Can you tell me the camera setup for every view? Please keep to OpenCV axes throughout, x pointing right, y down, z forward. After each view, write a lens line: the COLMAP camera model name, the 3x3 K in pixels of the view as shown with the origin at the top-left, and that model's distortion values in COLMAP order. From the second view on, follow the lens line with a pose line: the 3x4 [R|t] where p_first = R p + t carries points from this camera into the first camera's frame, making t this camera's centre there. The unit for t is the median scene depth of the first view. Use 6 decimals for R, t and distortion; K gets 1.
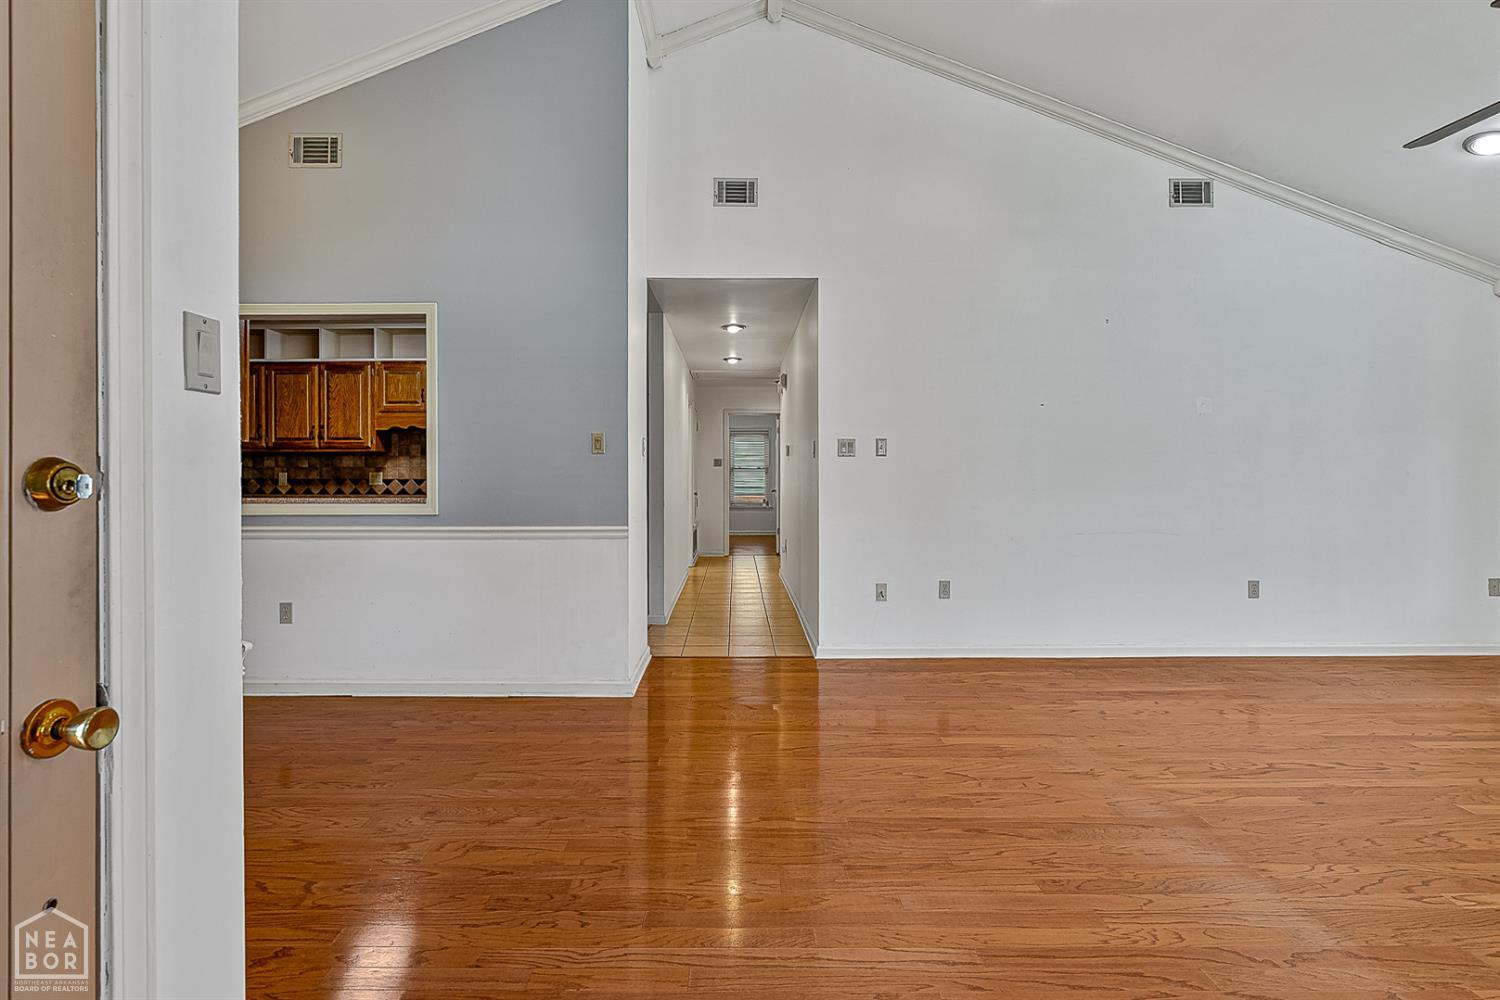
lens RADIAL K [[704.7, 0, 735.8], [0, 704.7, 494.3], [0, 0, 1]] dist [-0.005717, -0.000577]
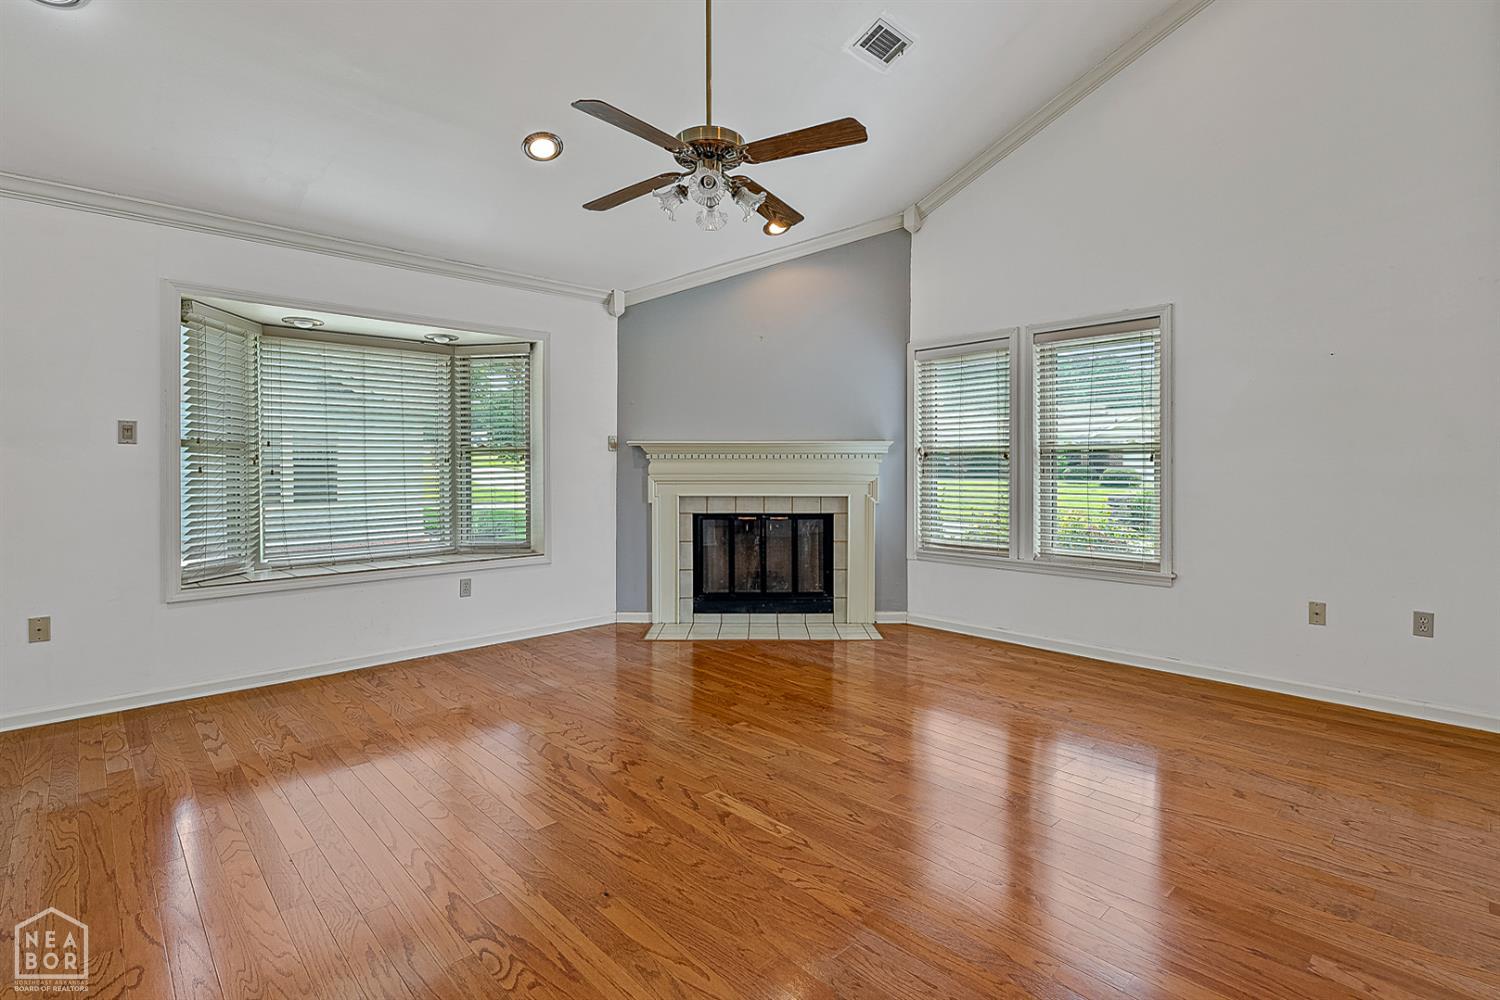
lens RADIAL K [[704.7, 0, 772.2], [0, 704.7, 466.0], [0, 0, 1]] dist [-0.005717, -0.000577]
pose [[-0.699459, 0.005704, 0.714650, 0.122962], [0.021496, 0.999684, 0.013060, -0.026658], [-0.714350, 0.024497, -0.699360, 1.098991]]
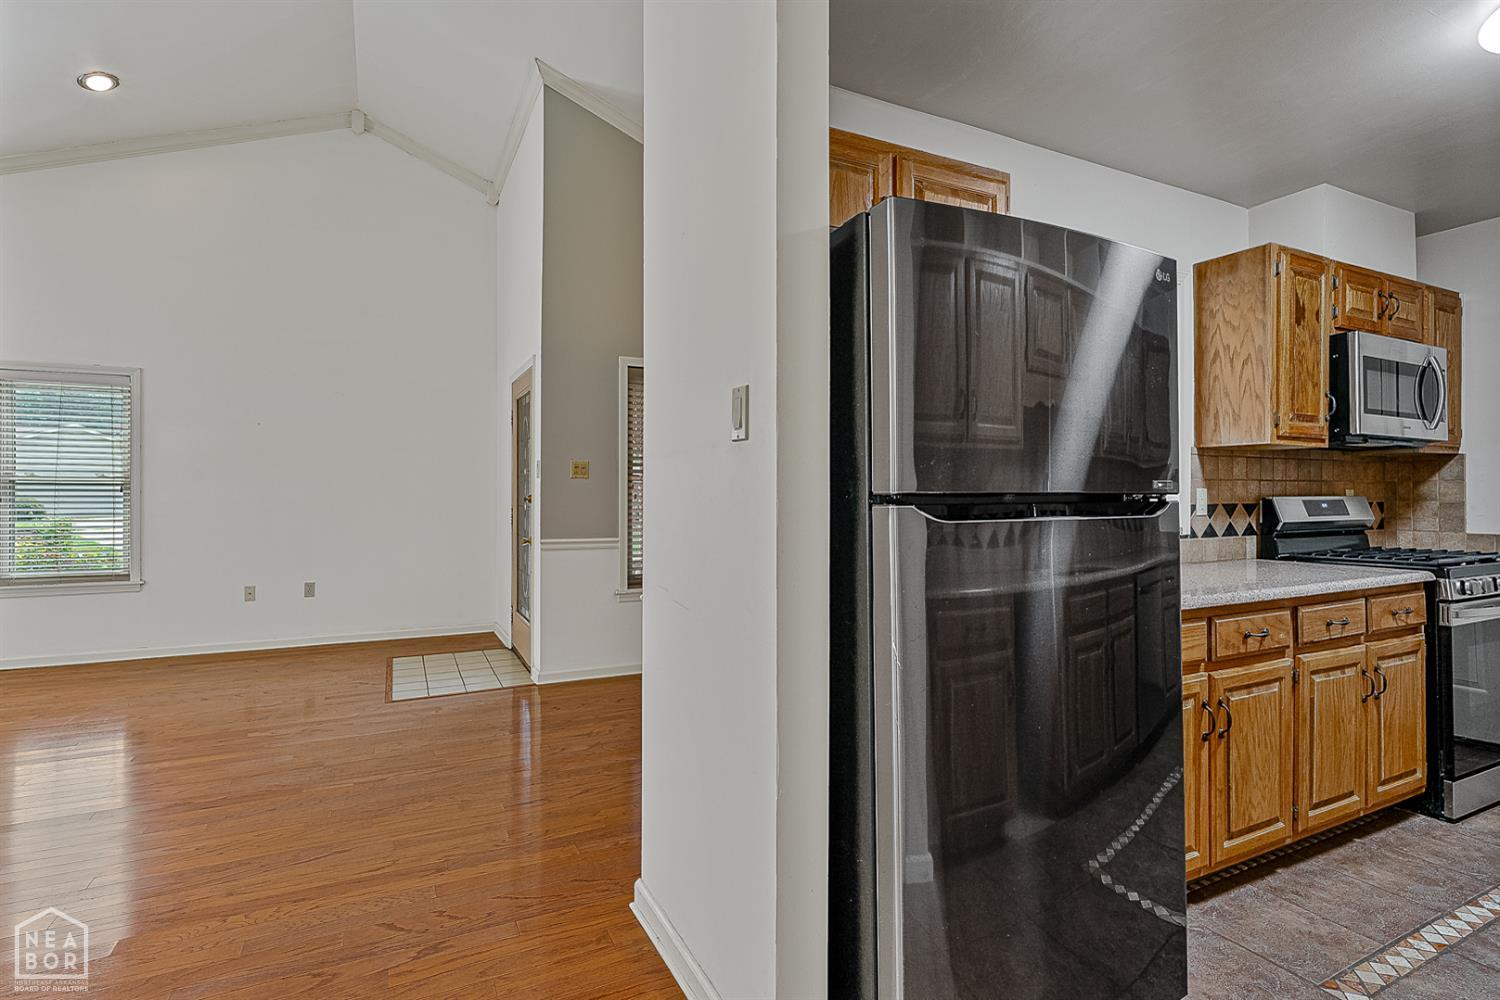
lens RADIAL K [[726.9, 0, 754.8], [0, 726.9, 496.6], [0, 0, 1]] dist [-0.012331, -0.000627]
pose [[-0.889618, 0.001508, -0.456703, 0.028160], [-0.011539, 0.999601, 0.025779, -0.051687], [0.456559, 0.028204, -0.889246, 1.796415]]
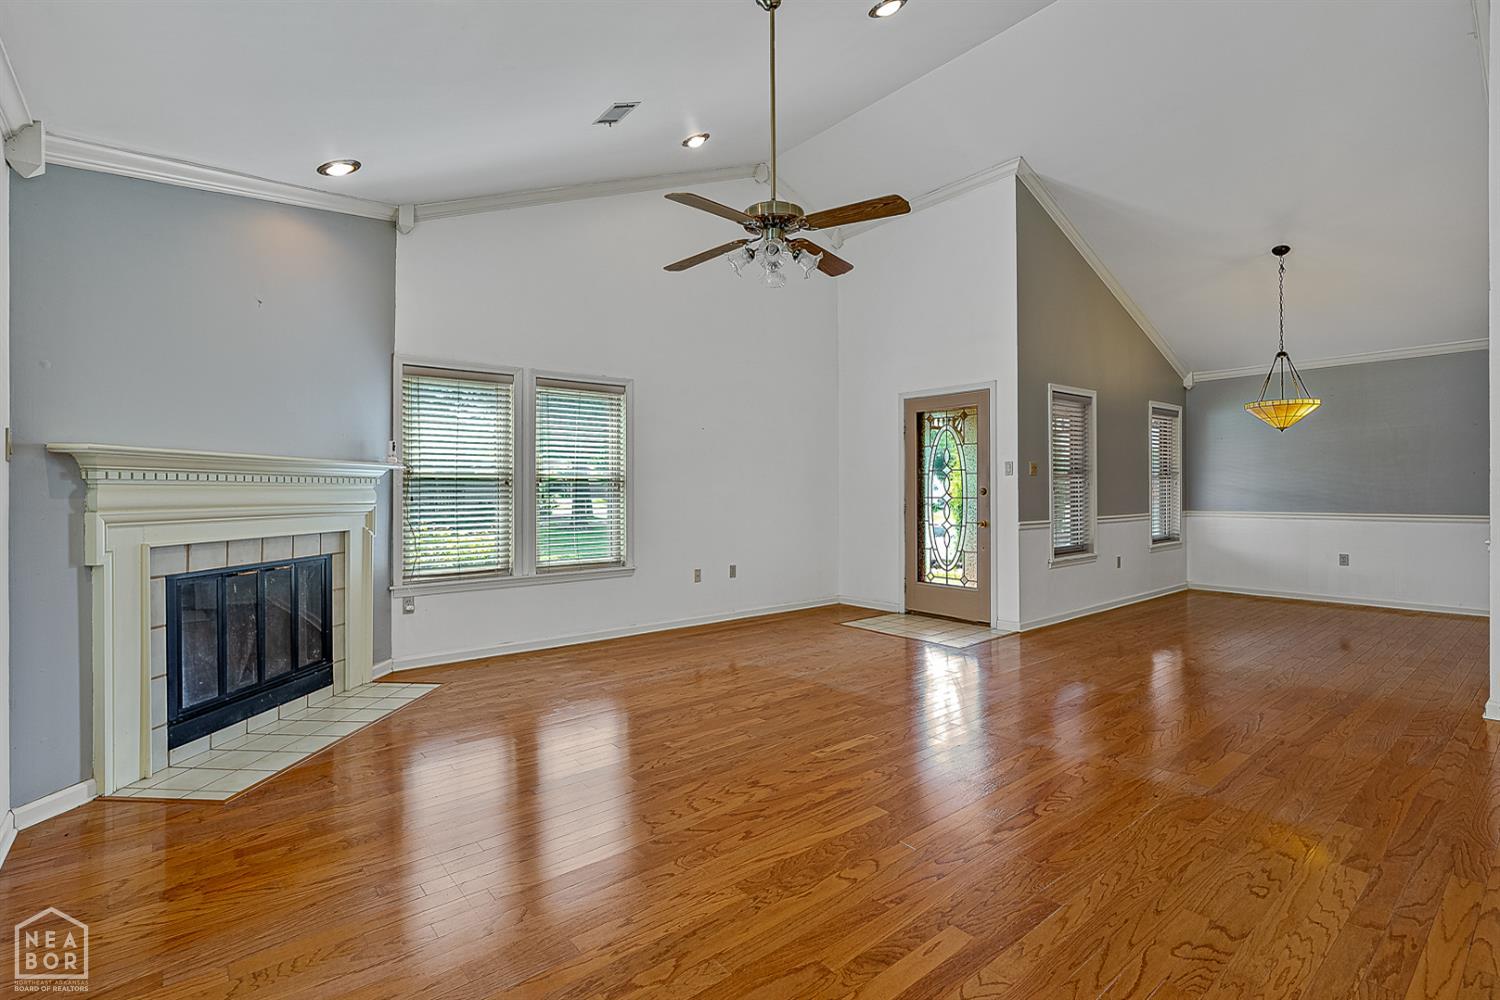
lens RADIAL K [[704.7, 0, 737.4], [0, 704.7, 485.0], [0, 0, 1]] dist [-0.005717, -0.000577]
pose [[-0.778928, 0.002572, -0.627108, 1.442283], [-0.007278, 0.999887, 0.013140, -0.037981], [0.627072, 0.014799, -0.778821, 1.293589]]
